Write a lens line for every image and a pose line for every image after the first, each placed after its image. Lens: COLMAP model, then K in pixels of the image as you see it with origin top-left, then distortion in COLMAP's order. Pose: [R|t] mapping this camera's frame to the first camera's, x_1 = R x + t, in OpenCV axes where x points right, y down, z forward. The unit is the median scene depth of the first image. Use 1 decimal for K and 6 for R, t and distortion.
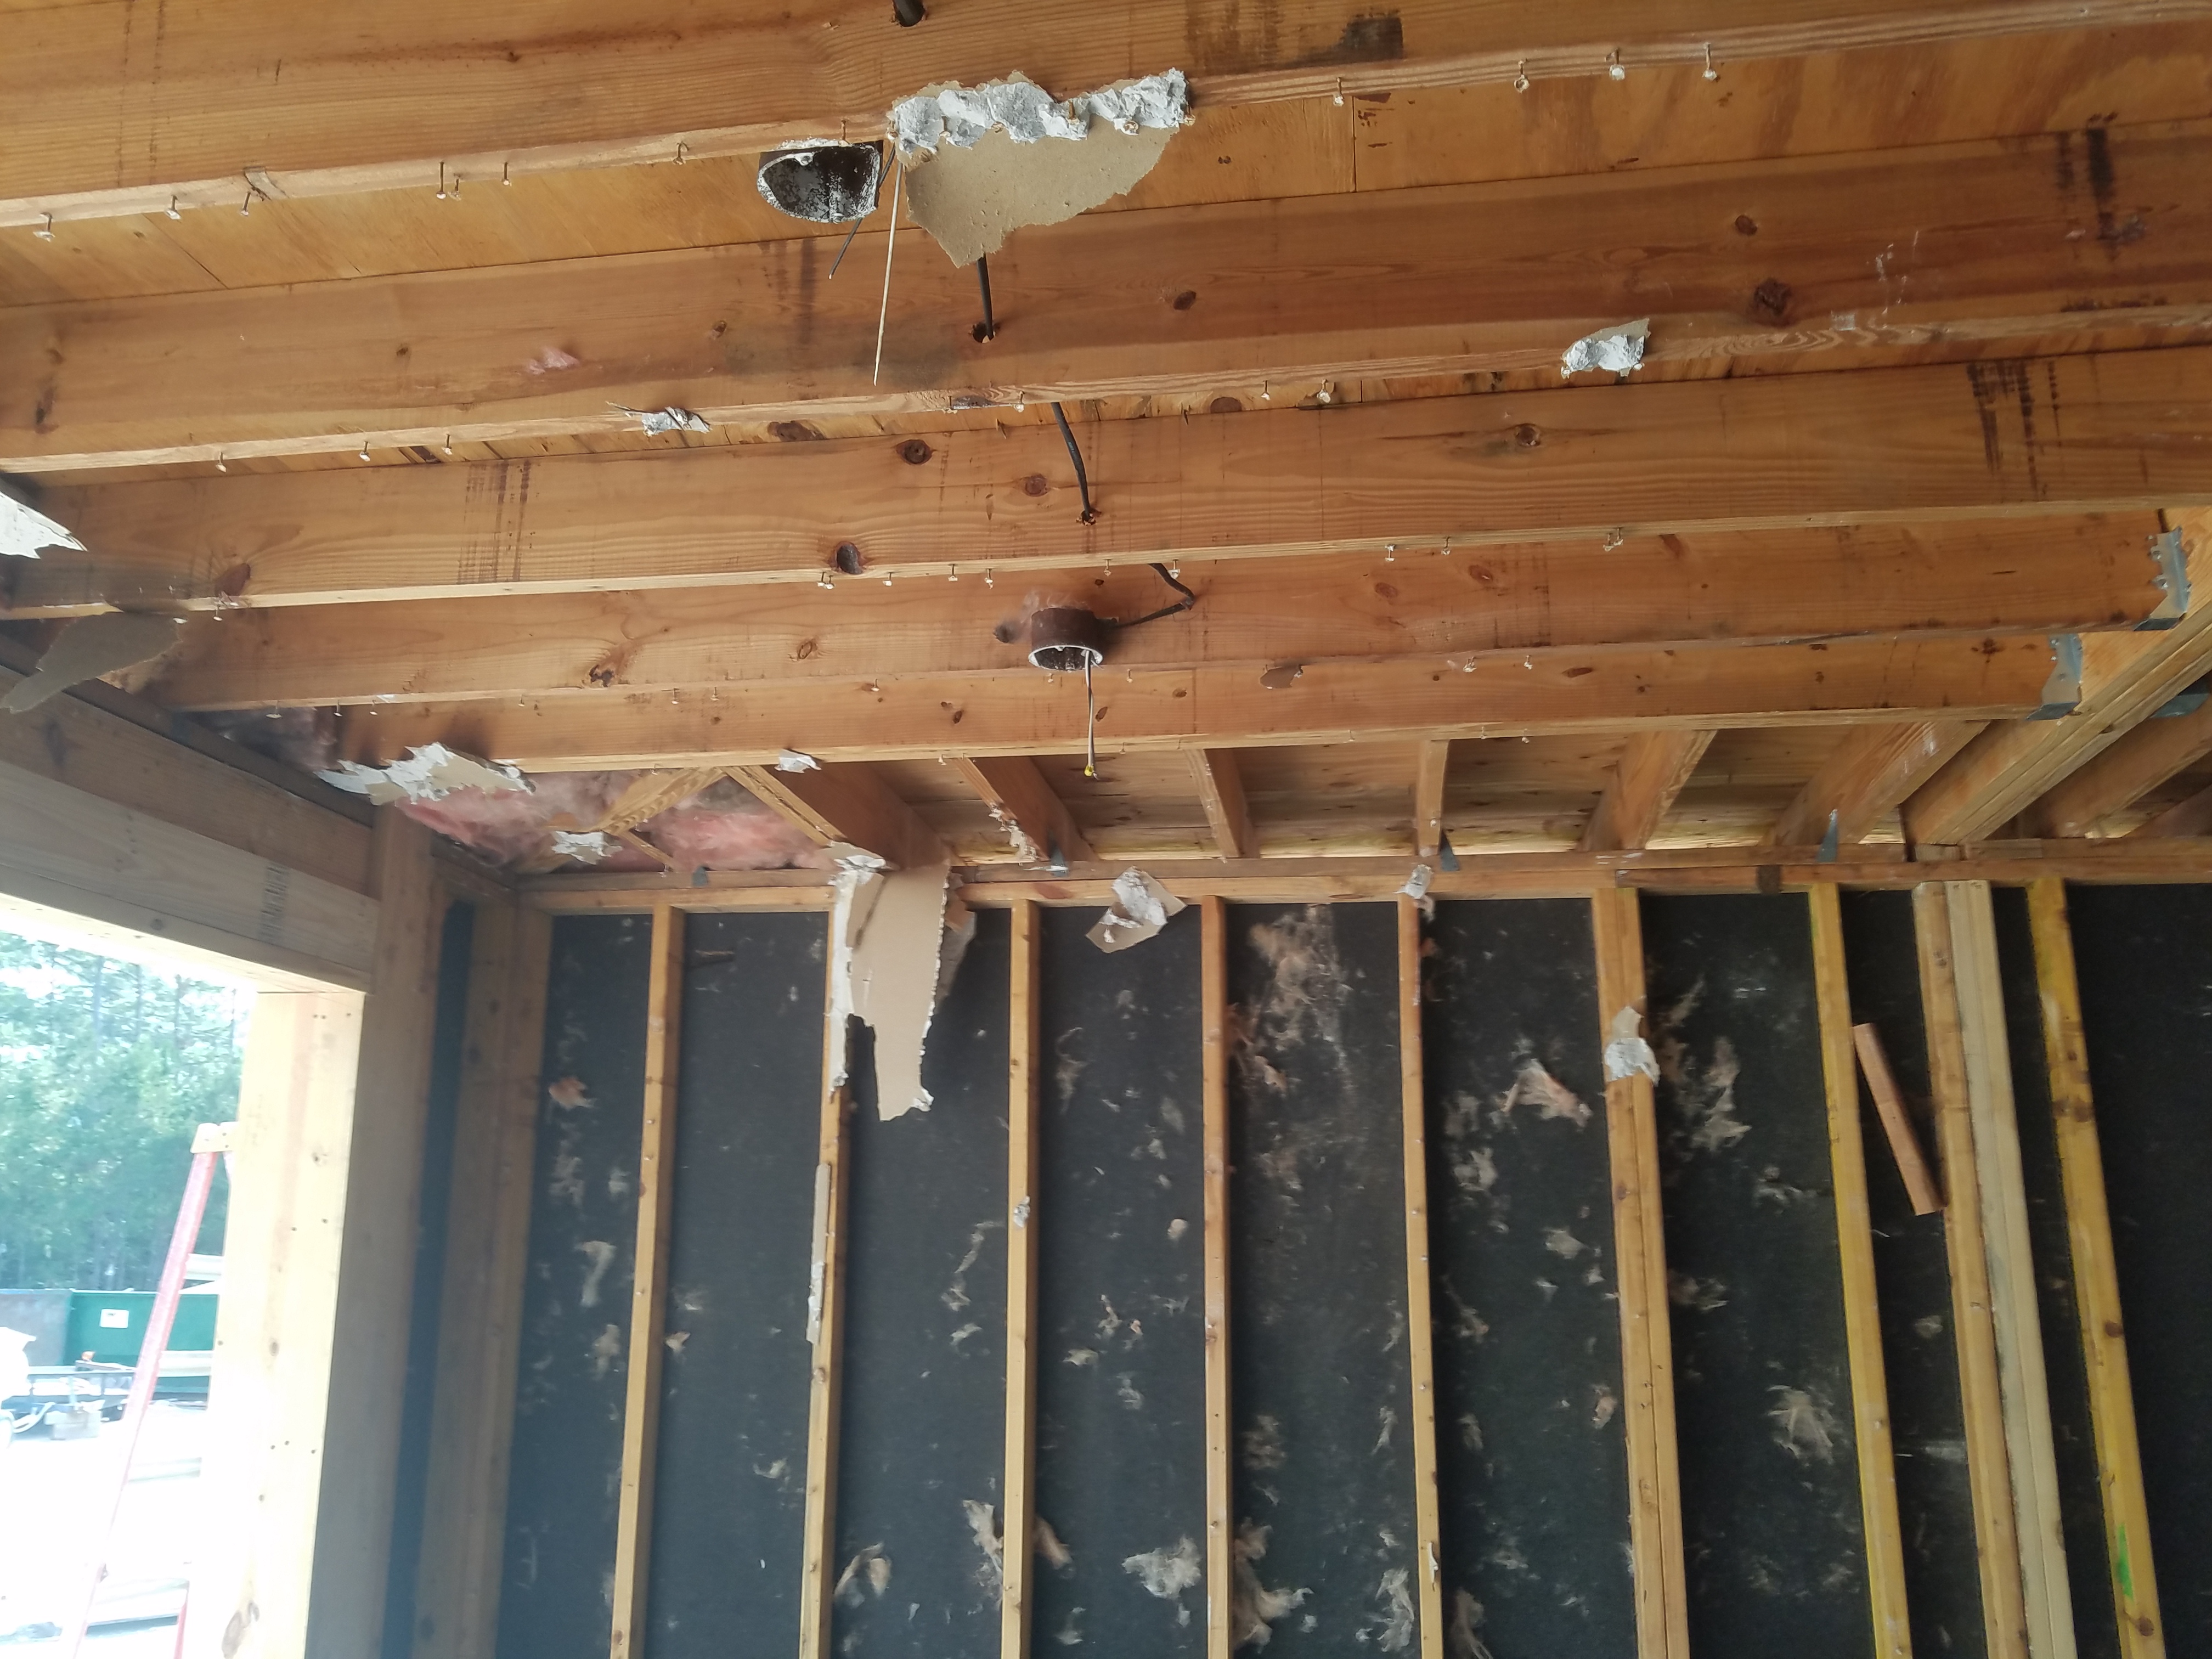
lens RADIAL K [[1743.2, 0, 1122.9], [0, 1743.2, 881.7], [0, 0, 1]] dist [0.003889, 0.004643]
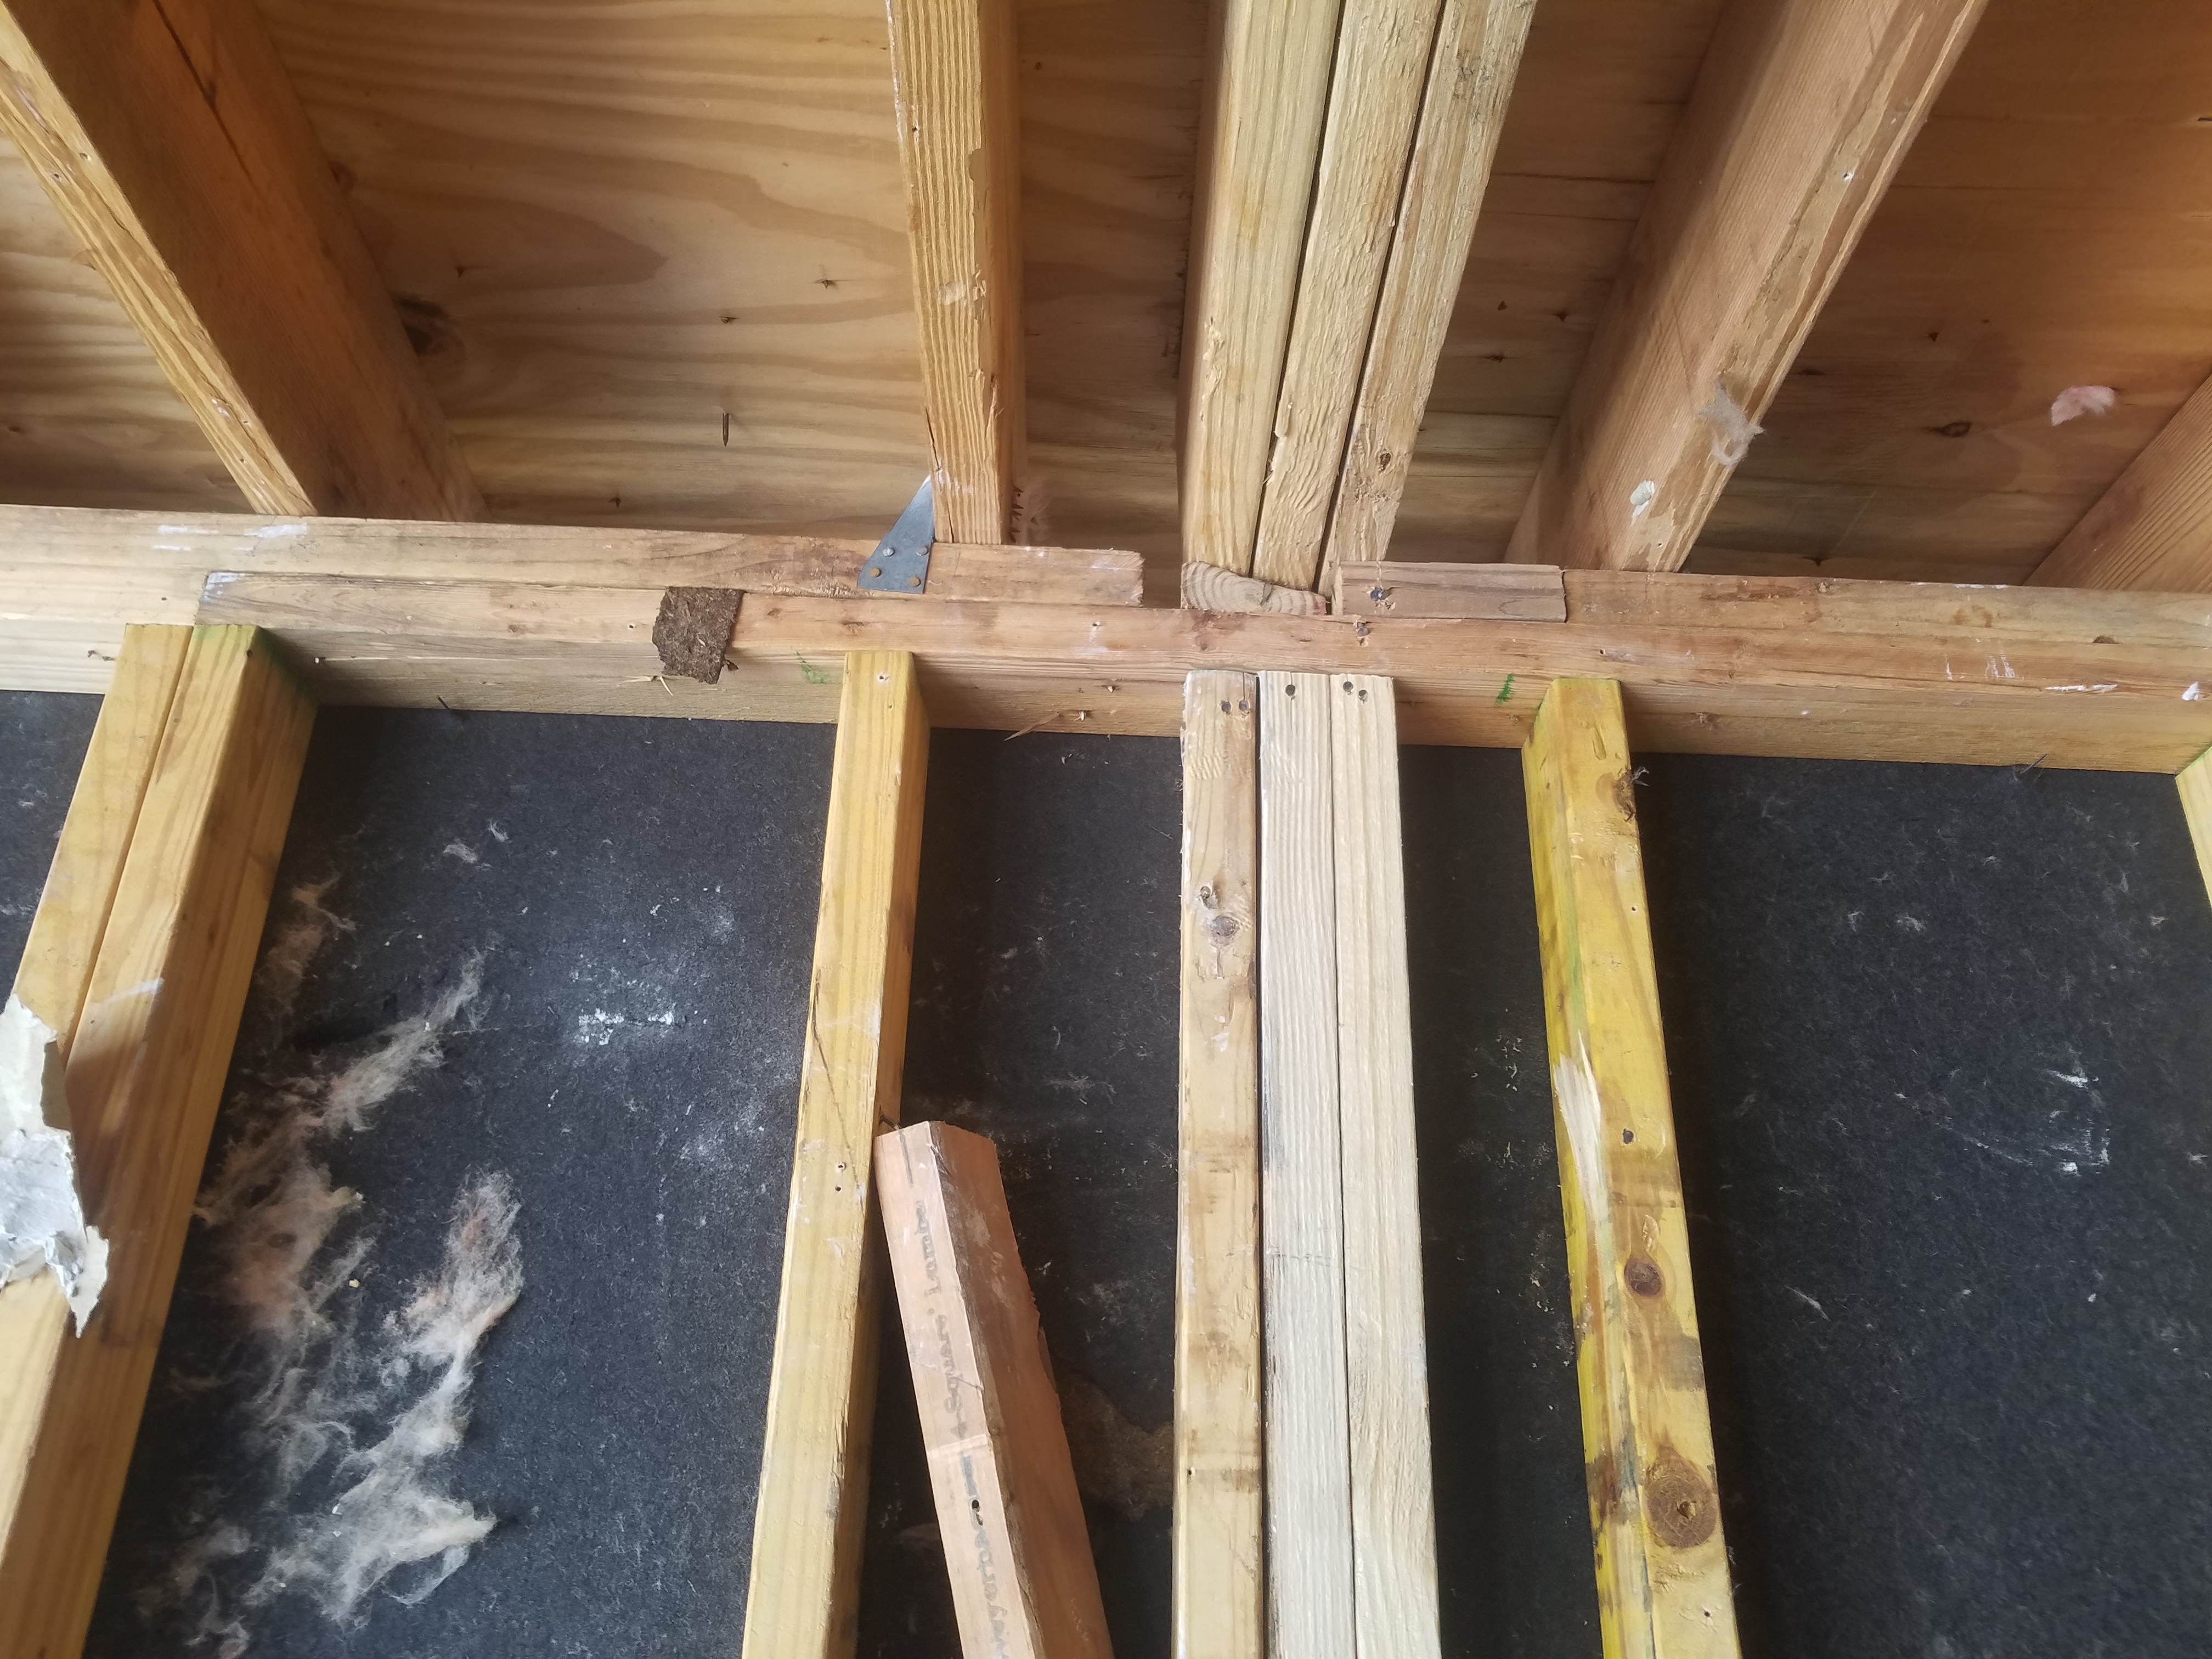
lens RADIAL K [[1743.2, 0, 1142.2], [0, 1743.2, 837.7], [0, 0, 1]] dist [0.003889, 0.004643]
pose [[0.978224, 0.102855, 0.180274, 0.410713], [-0.061141, 0.972835, -0.223279, 0.097548], [-0.198343, 0.207395, 0.957939, 0.741898]]
